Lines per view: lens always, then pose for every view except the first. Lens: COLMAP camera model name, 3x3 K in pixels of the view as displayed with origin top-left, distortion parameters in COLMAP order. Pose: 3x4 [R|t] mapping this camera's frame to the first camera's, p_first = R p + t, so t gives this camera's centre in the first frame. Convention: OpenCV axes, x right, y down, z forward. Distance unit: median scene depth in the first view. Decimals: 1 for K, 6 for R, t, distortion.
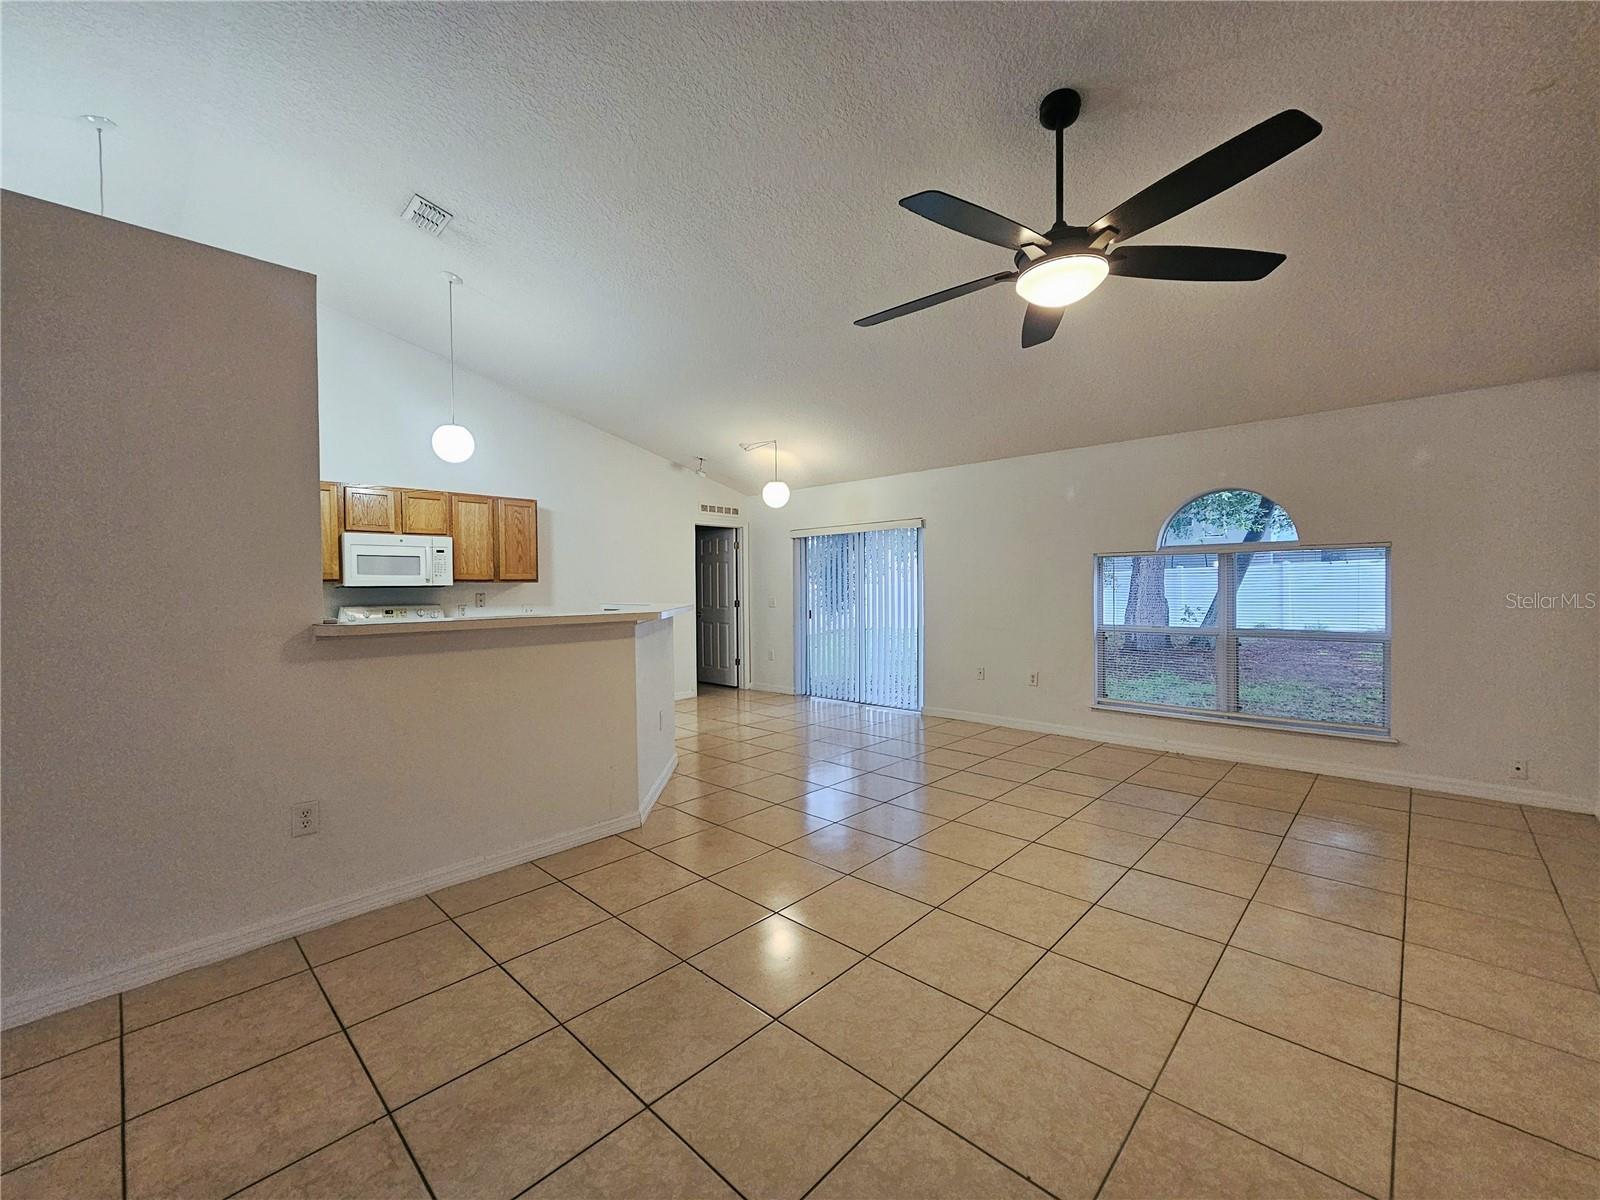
lens RADIAL K [[653.9, 0, 797.3], [0, 653.9, 601.2], [0, 0, 1]] dist [-0.015404, -0.000063]
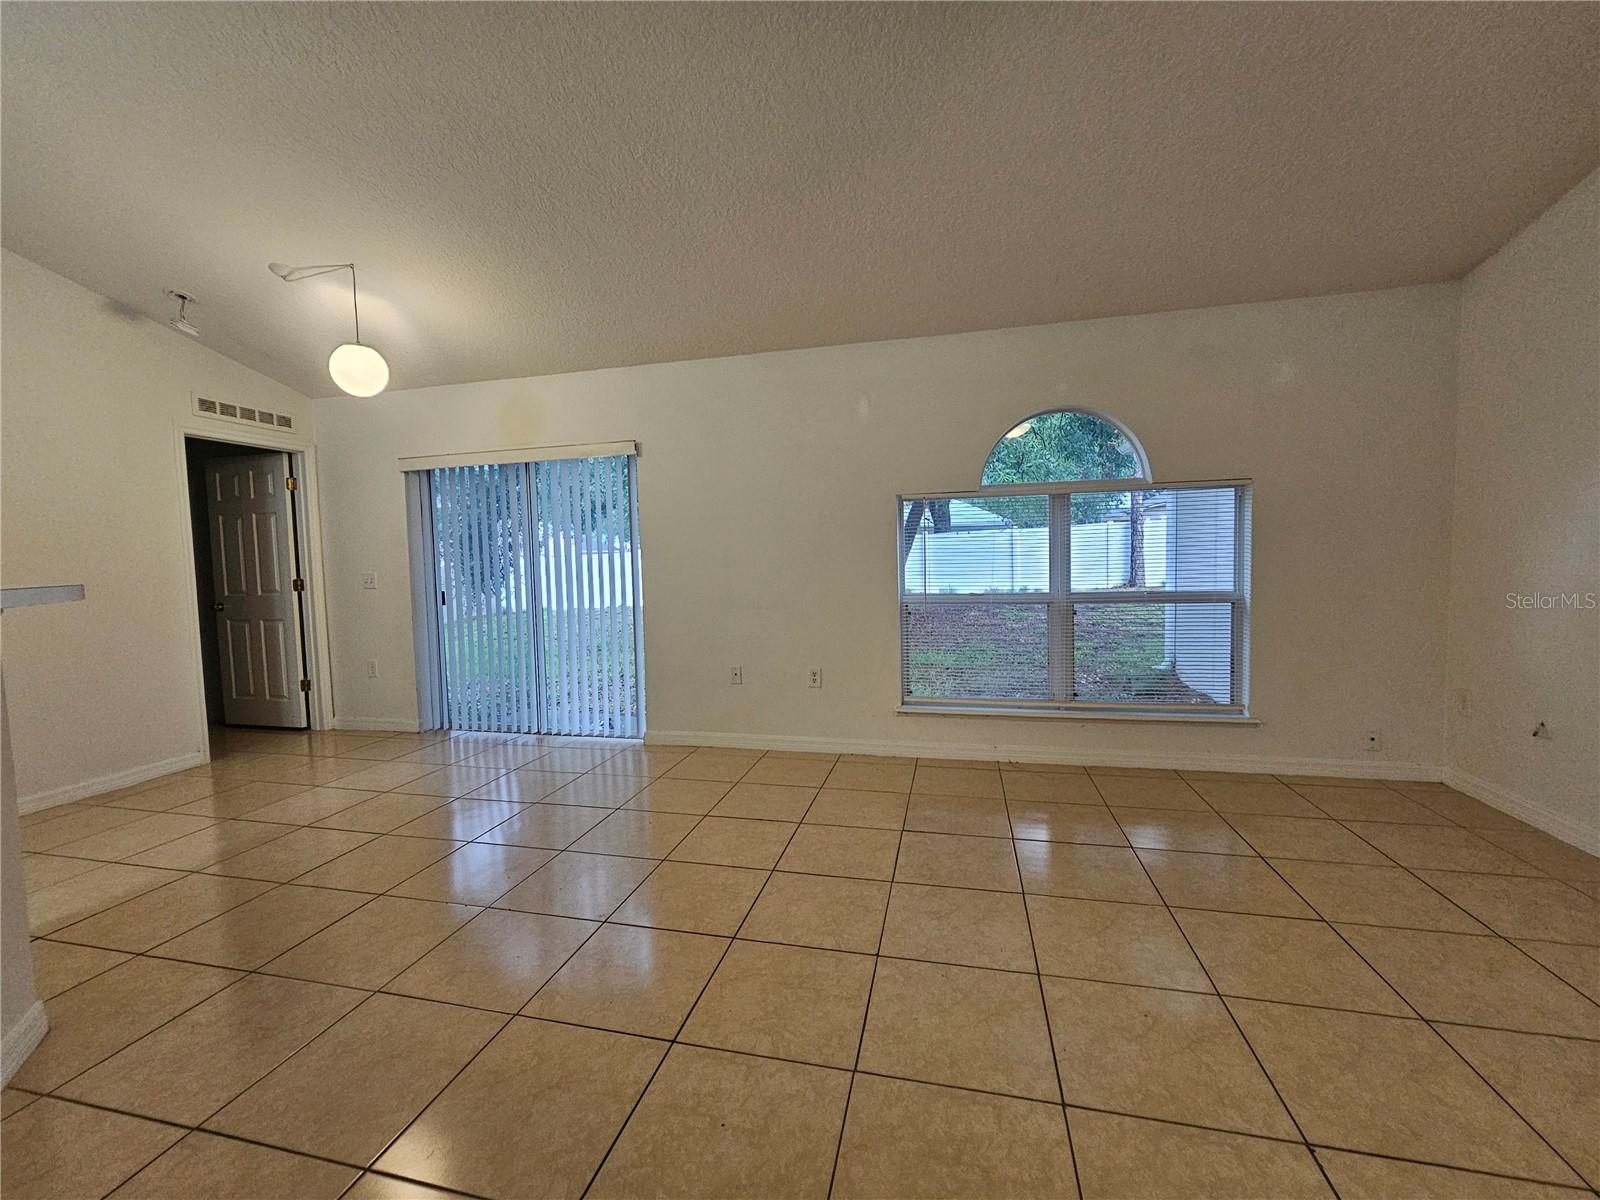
lens RADIAL K [[653.9, 0, 806.3], [0, 653.9, 600.7], [0, 0, 1]] dist [-0.015404, -0.000063]
pose [[0.861714, -0.044120, 0.505472, 0.004526], [0.026664, 0.998773, 0.041721, 0.005736], [-0.506693, -0.022474, 0.861834, 0.304898]]
